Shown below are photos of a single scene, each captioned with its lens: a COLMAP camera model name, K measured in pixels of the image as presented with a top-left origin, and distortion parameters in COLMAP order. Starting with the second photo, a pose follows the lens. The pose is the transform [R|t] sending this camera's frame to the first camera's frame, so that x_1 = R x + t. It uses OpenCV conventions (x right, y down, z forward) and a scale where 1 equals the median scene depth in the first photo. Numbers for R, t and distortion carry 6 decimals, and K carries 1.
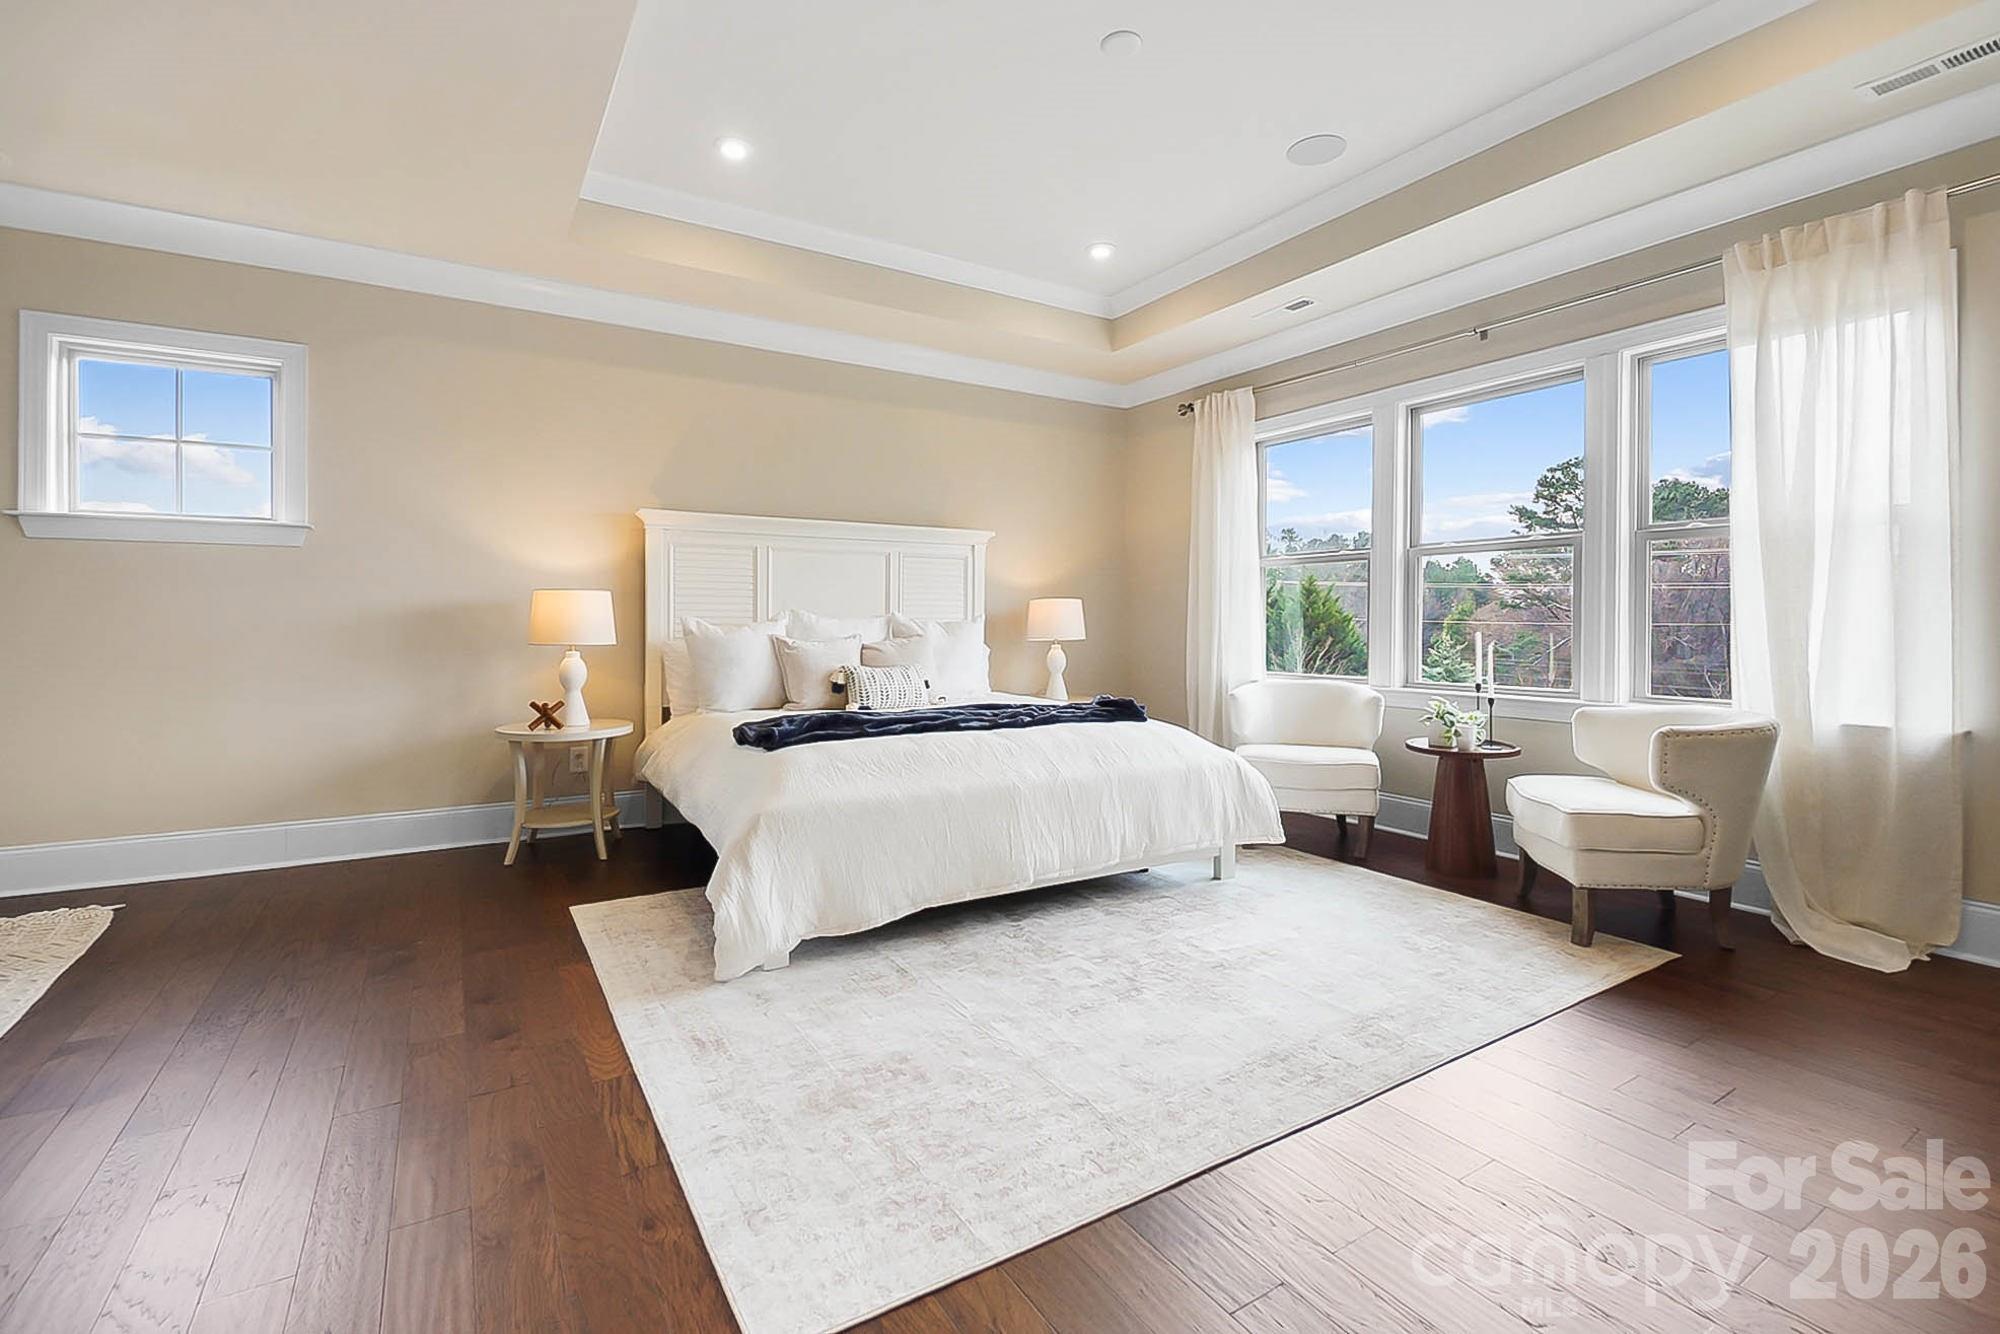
lens RADIAL K [[866.8, 0, 990.7], [0, 866.8, 651.1], [0, 0, 1]] dist [0.003889, -0.000135]
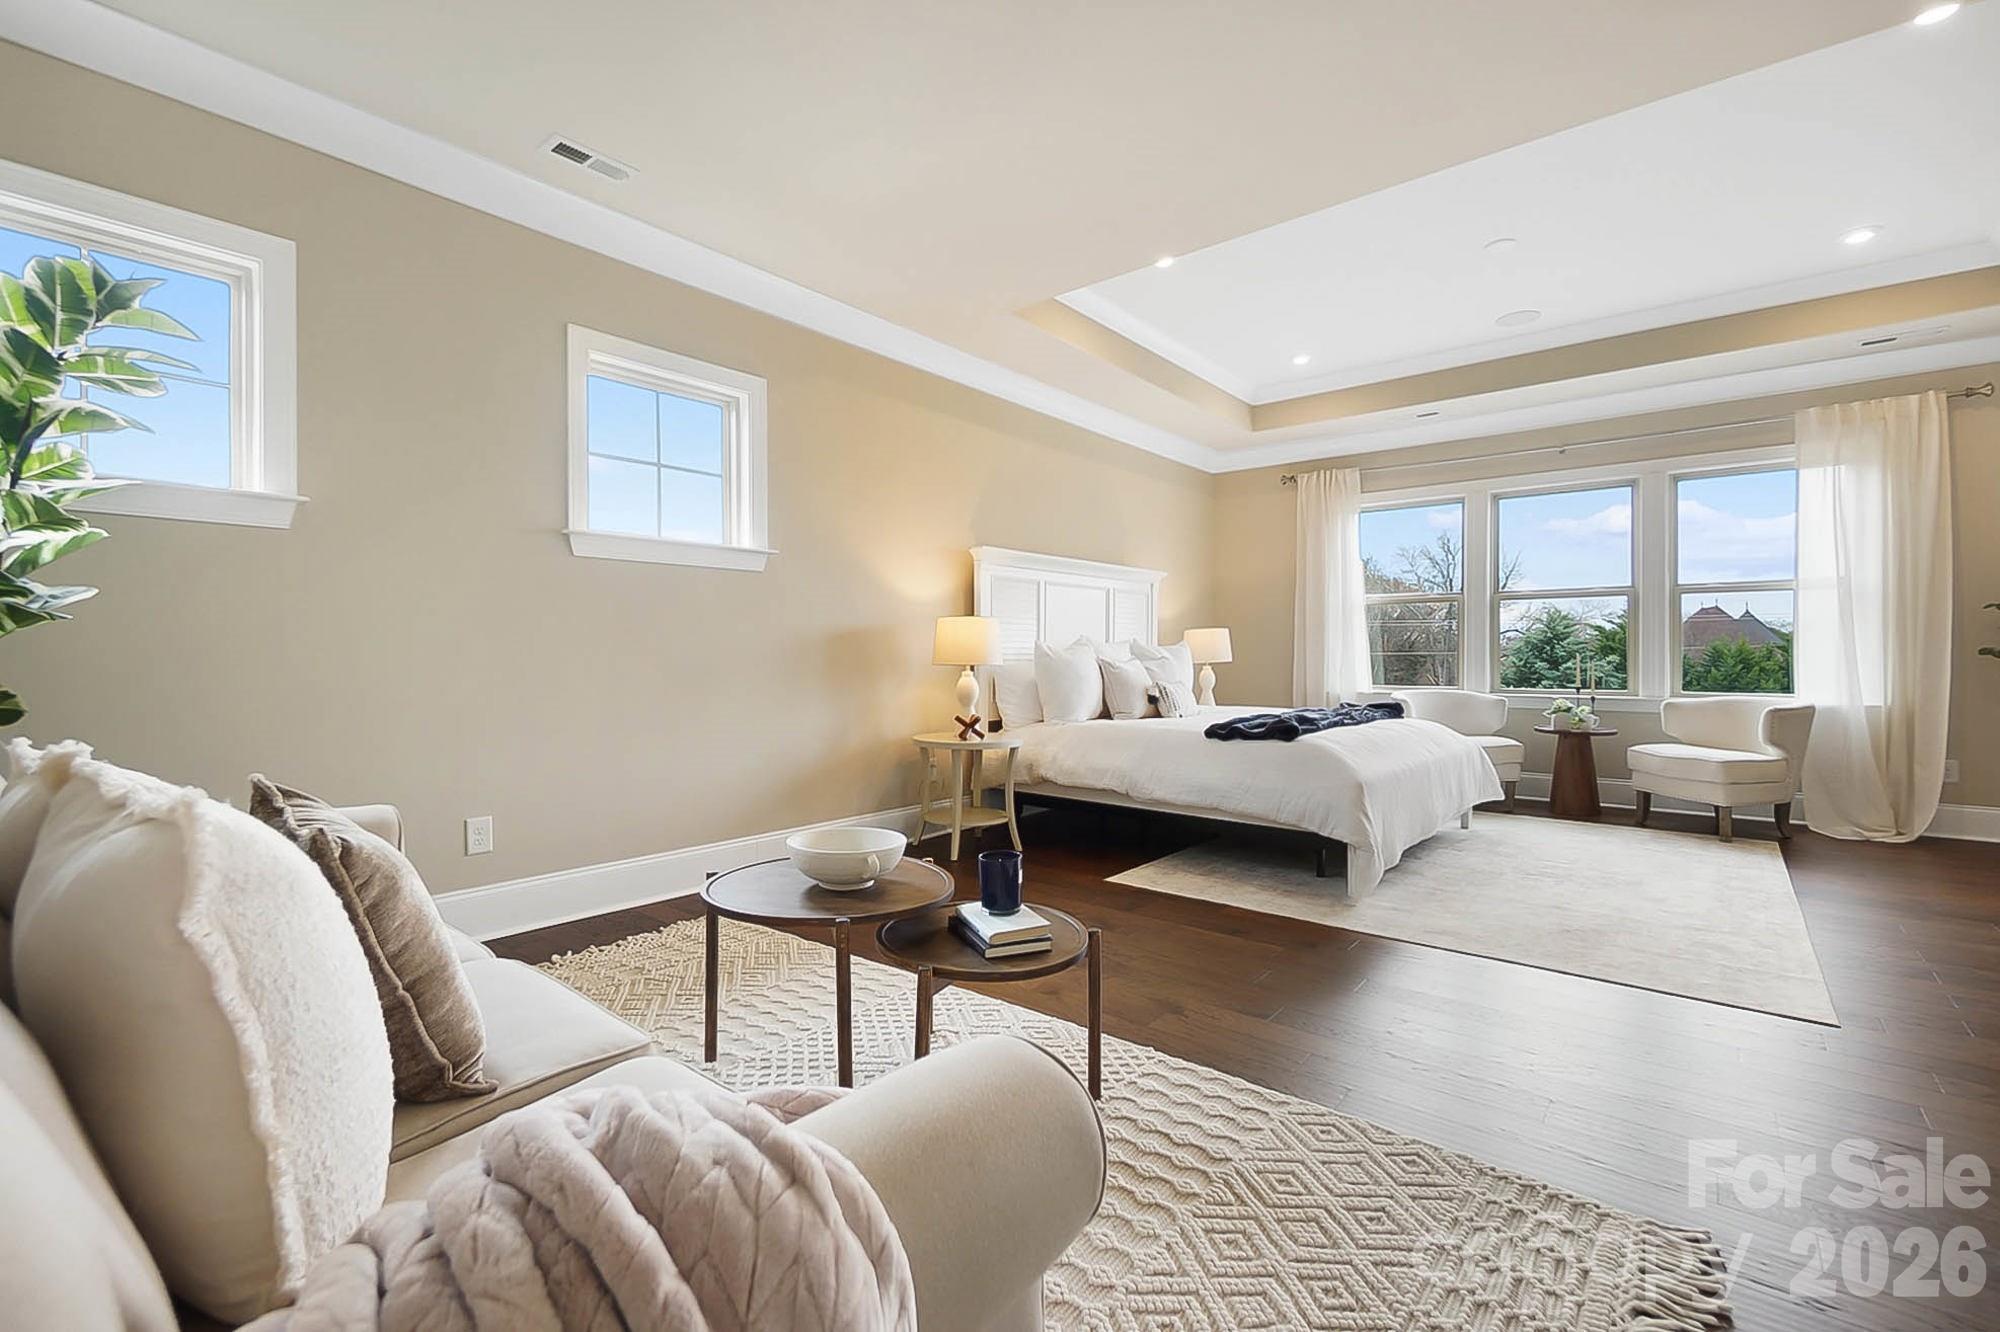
lens RADIAL K [[866.8, 0, 990.7], [0, 866.8, 650.1], [0, 0, 1]] dist [0.003889, -0.000135]
pose [[0.948096, 0.000951, 0.317984, -0.862304], [0.010854, 0.999316, -0.035351, 0.015277], [-0.317800, 0.036967, 0.947437, -0.081461]]
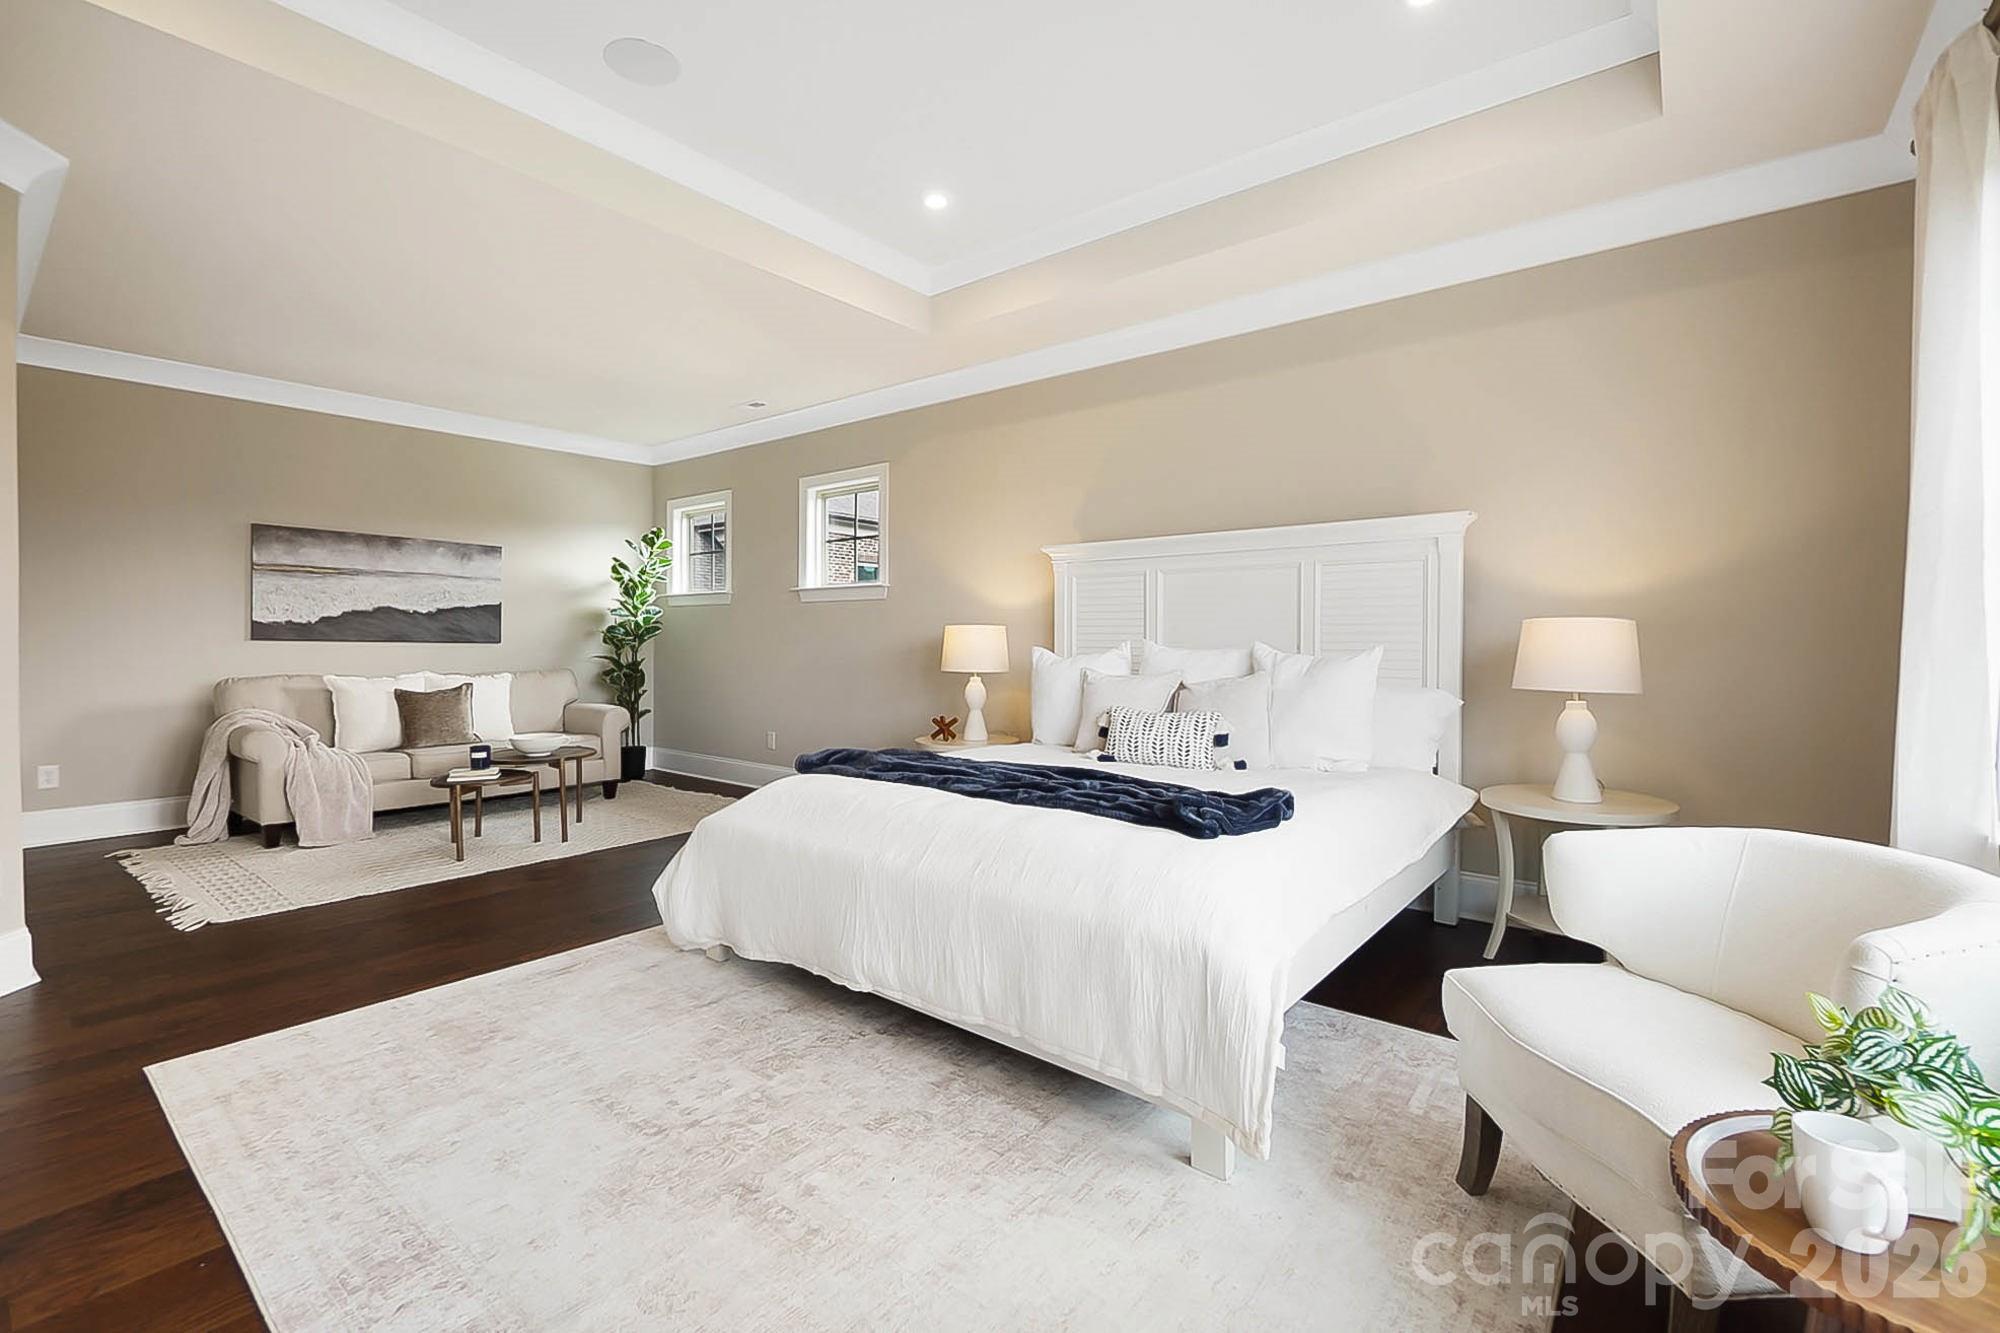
lens RADIAL K [[866.8, 0, 990.7], [0, 866.8, 650.6], [0, 0, 1]] dist [0.003889, -0.000135]
pose [[0.336628, 0.012397, -0.941556, 0.673407], [-0.032426, 0.999473, 0.001566, -0.039847], [0.941079, 0.030004, 0.336853, 0.668213]]
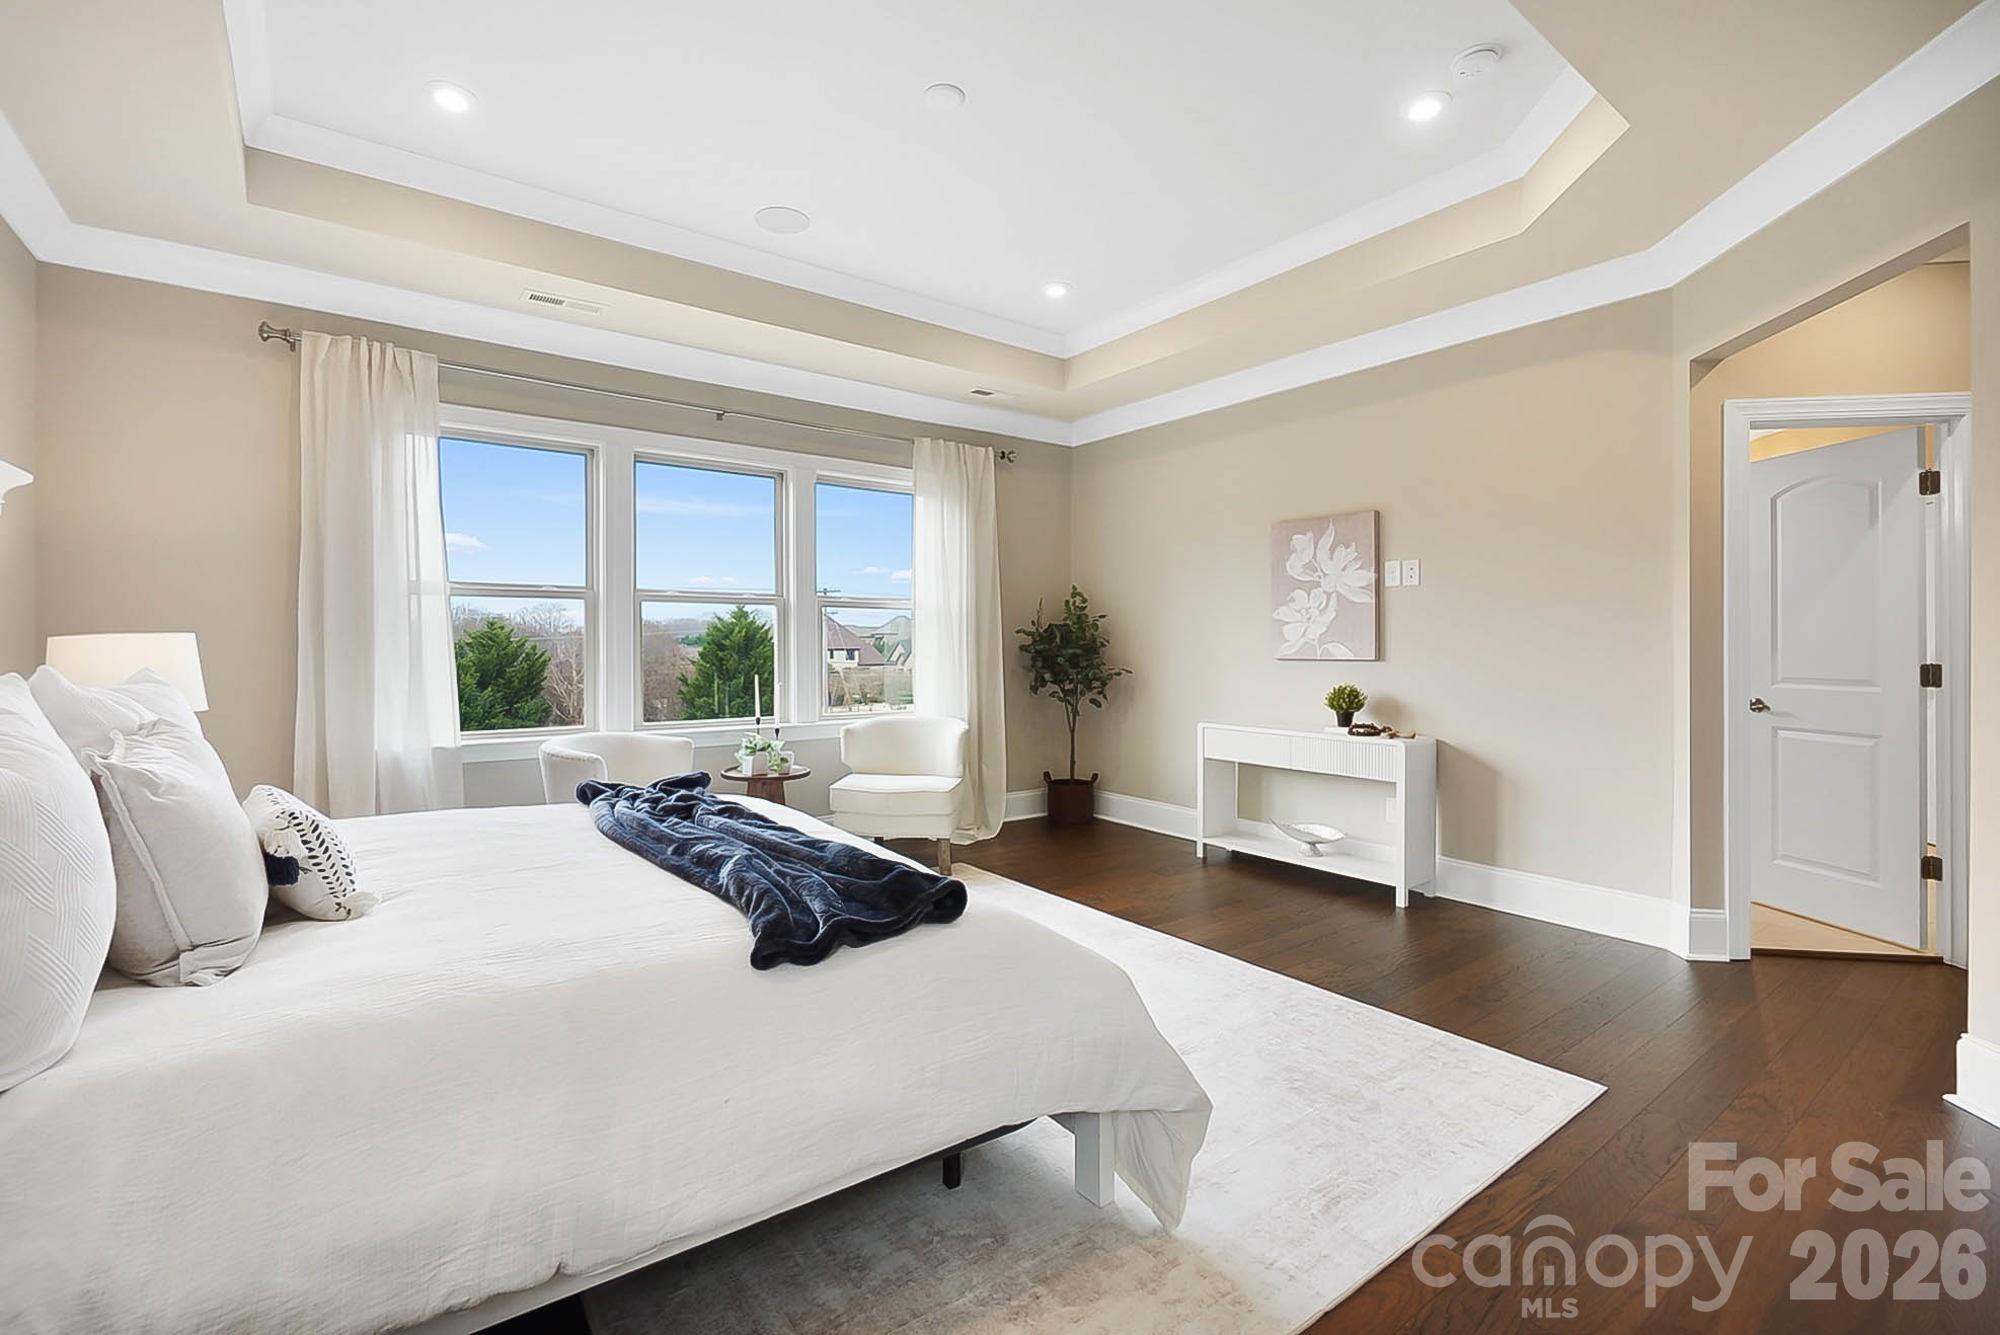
lens RADIAL K [[866.8, 0, 990.7], [0, 866.8, 651.6], [0, 0, 1]] dist [0.003889, -0.000135]
pose [[-0.075032, -0.005273, 0.997167, -0.649963], [0.036276, 0.999310, 0.008014, -0.050978], [-0.996521, 0.036774, -0.074789, 0.784793]]
